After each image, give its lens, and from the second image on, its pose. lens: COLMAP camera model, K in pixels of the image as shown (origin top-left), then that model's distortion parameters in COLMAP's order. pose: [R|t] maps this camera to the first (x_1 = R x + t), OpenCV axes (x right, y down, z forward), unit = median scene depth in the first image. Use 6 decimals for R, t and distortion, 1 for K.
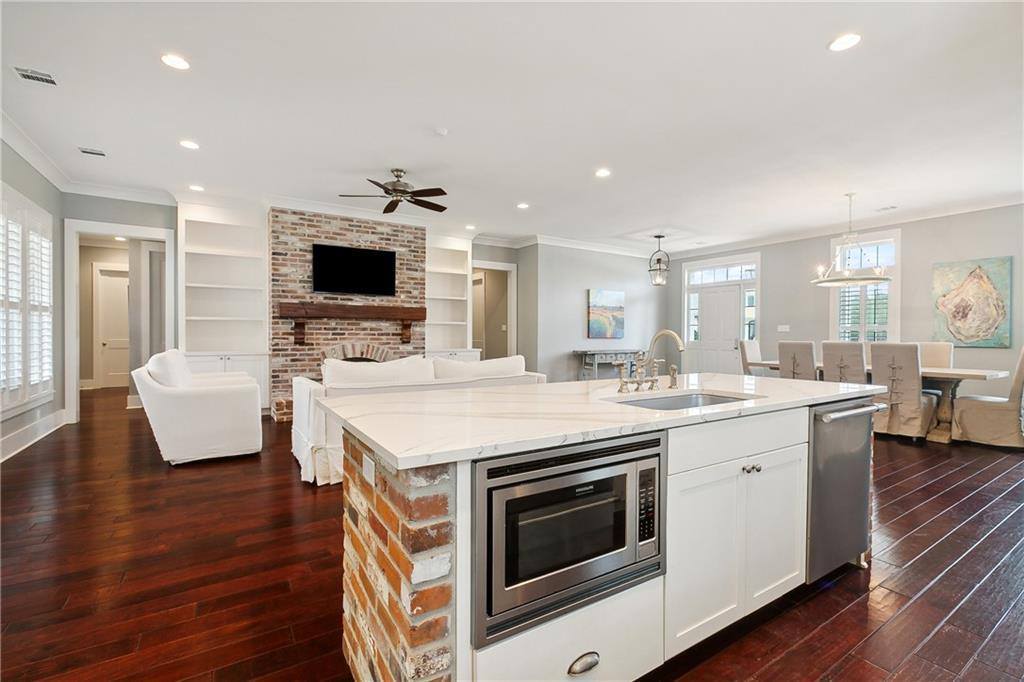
lens RADIAL K [[457.1, 0, 511.4], [0, 457.1, 339.6], [0, 0, 1]] dist [-0.020259, 0.002171]
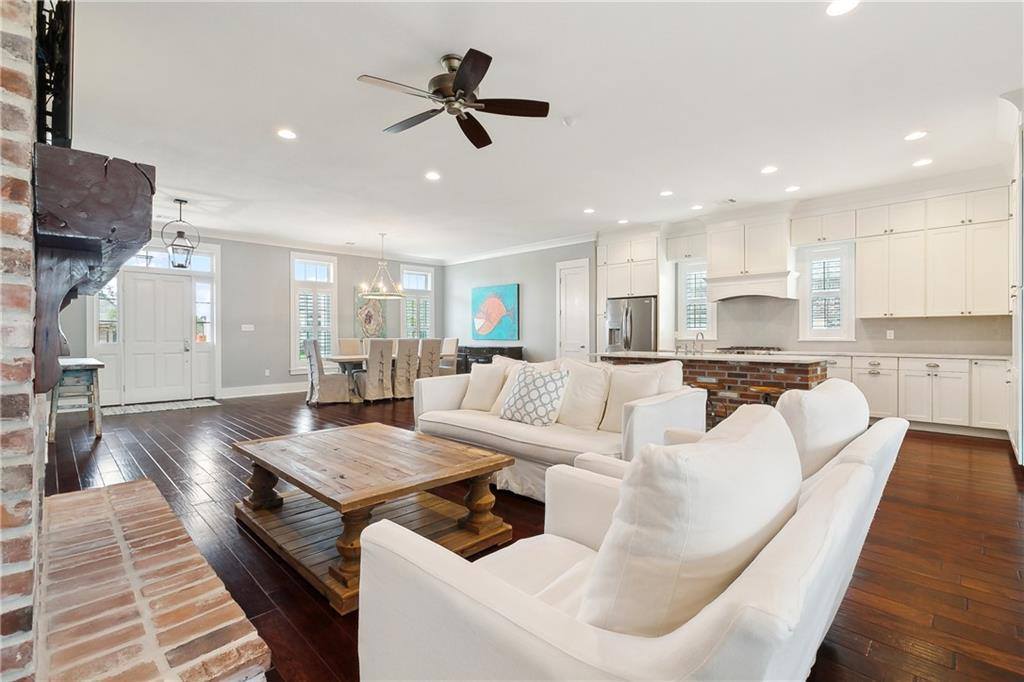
lens RADIAL K [[457.1, 0, 510.0], [0, 457.1, 337.2], [0, 0, 1]] dist [-0.020259, 0.002171]
pose [[-0.214464, -0.006425, 0.976711, -0.683190], [0.012829, 0.999874, 0.009394, -0.007411], [-0.976648, 0.014545, -0.214355, 0.866218]]
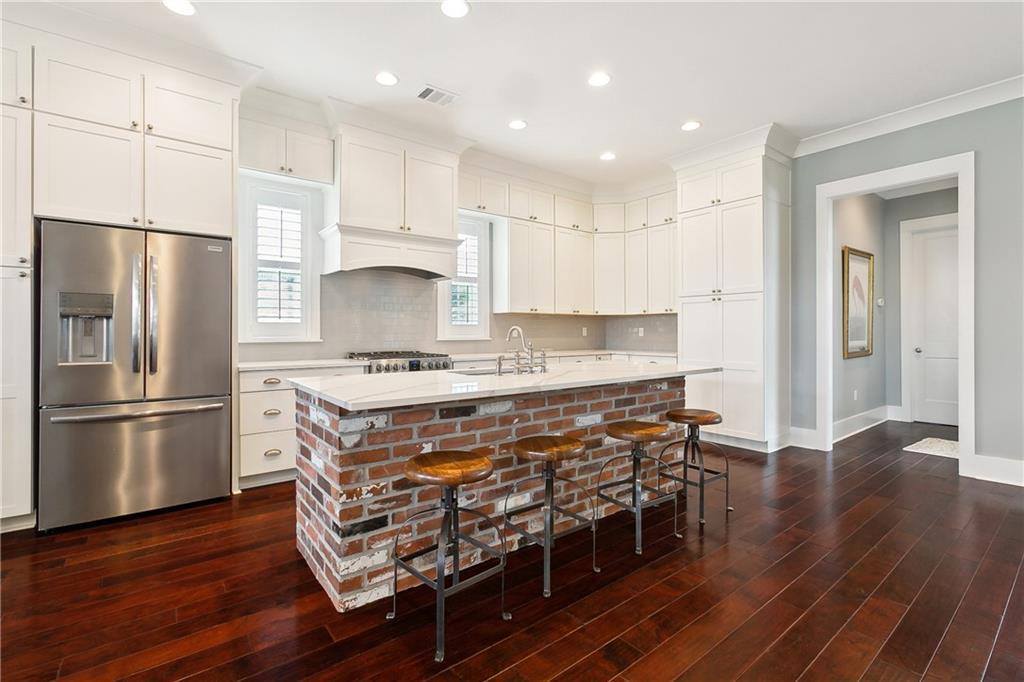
lens RADIAL K [[457.1, 0, 507.0], [0, 457.1, 336.9], [0, 0, 1]] dist [-0.020259, 0.002171]
pose [[-0.996100, -0.002062, -0.088211, 0.155581], [-0.004194, 0.999703, 0.023994, -0.004886], [0.088136, 0.024271, -0.995813, 0.759893]]
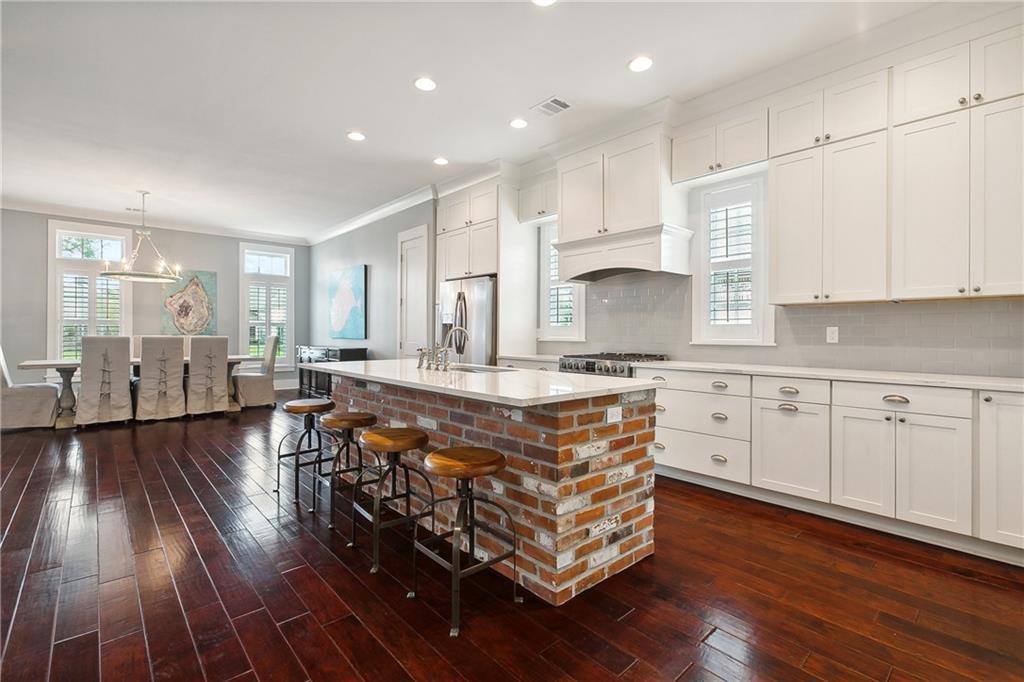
lens RADIAL K [[457.1, 0, 508.6], [0, 457.1, 334.1], [0, 0, 1]] dist [-0.020259, 0.002171]
pose [[-0.173902, -0.005447, 0.984748, -0.378354], [0.007009, 0.999953, 0.006769, -0.000414], [-0.984738, 0.008079, -0.173855, 0.343717]]
